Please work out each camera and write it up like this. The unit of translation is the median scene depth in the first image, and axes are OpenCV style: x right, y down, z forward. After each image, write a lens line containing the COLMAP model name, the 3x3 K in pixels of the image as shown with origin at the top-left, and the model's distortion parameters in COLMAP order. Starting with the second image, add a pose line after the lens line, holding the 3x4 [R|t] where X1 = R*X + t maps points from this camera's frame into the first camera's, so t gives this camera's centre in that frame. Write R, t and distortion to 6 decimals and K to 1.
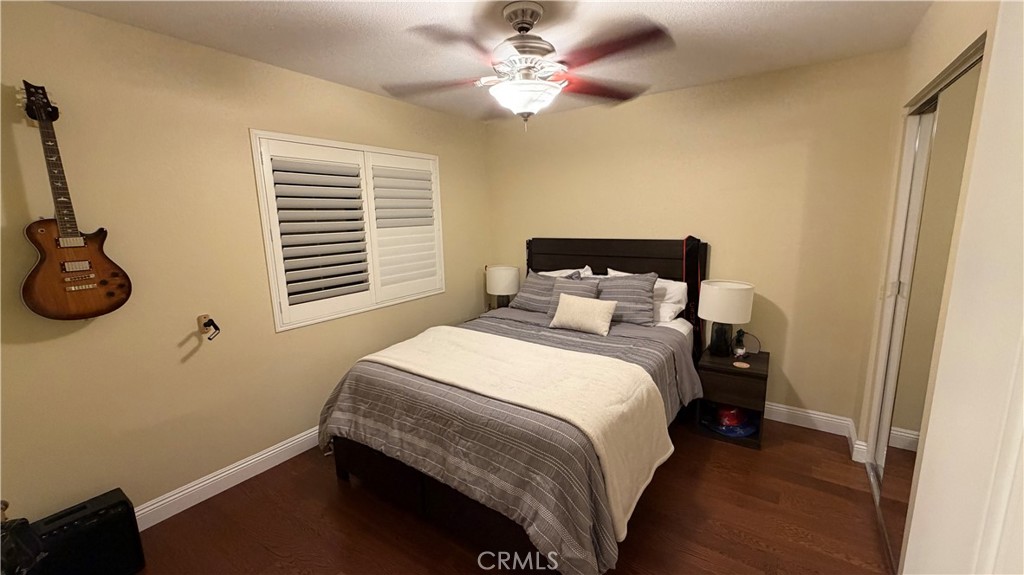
lens RADIAL K [[412.2, 0, 508.2], [0, 412.2, 287.4], [0, 0, 1]] dist [0.000993, 0.000054]
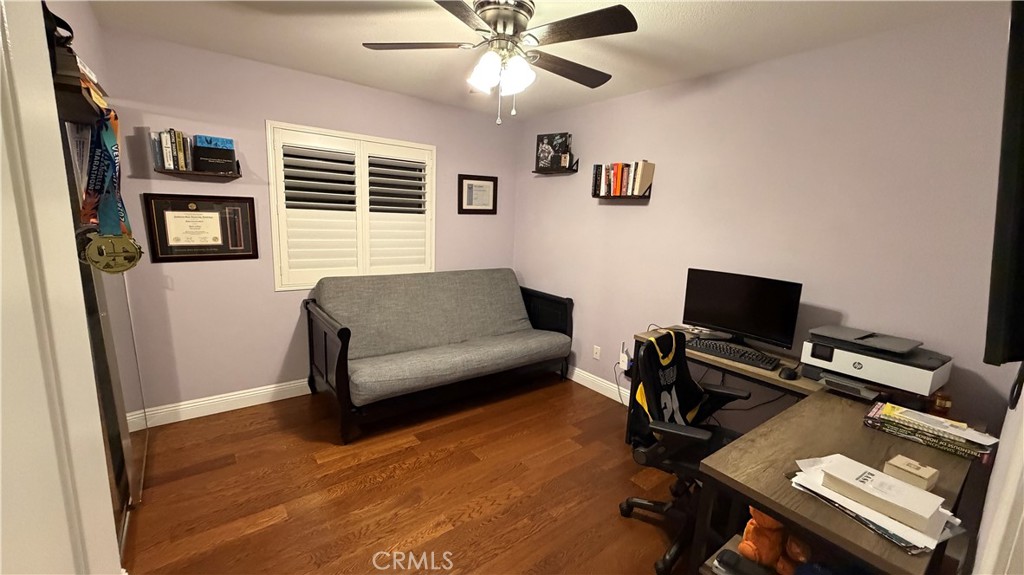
lens RADIAL K [[412.2, 0, 508.2], [0, 412.2, 287.4], [0, 0, 1]] dist [0.000993, 0.000054]
pose [[0.949092, 0.124091, -0.289527, 0.374313], [-0.125548, 0.991994, 0.013610, -0.009838], [0.288898, 0.023433, 0.957073, 0.081354]]
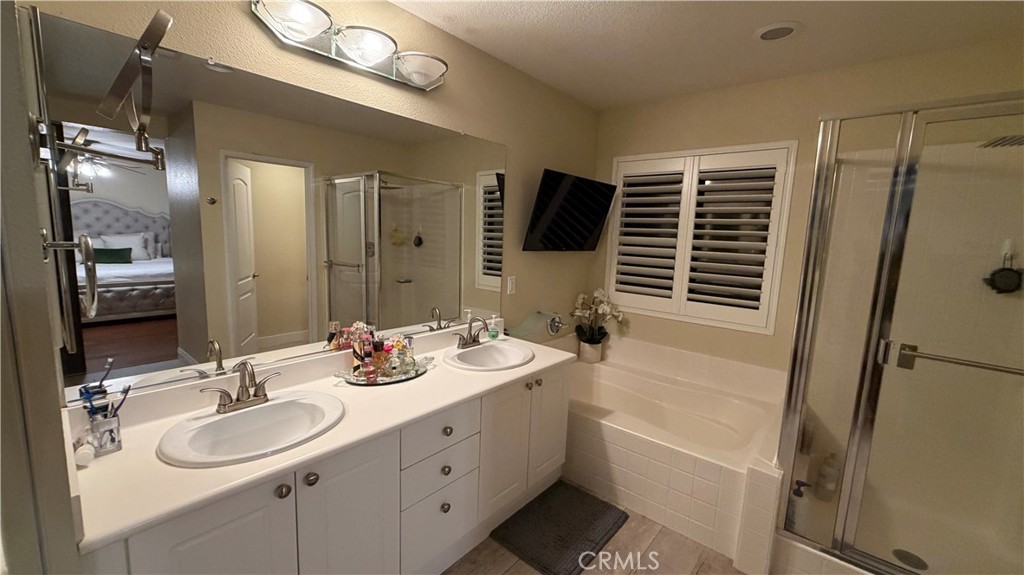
lens RADIAL K [[412.2, 0, 508.2], [0, 412.2, 287.4], [0, 0, 1]] dist [0.000993, 0.000054]
pose [[-0.123463, 0.163228, -0.978833, 0.686357], [-0.202942, 0.961379, 0.185915, -0.125891], [0.971376, 0.221600, -0.085568, 0.722258]]
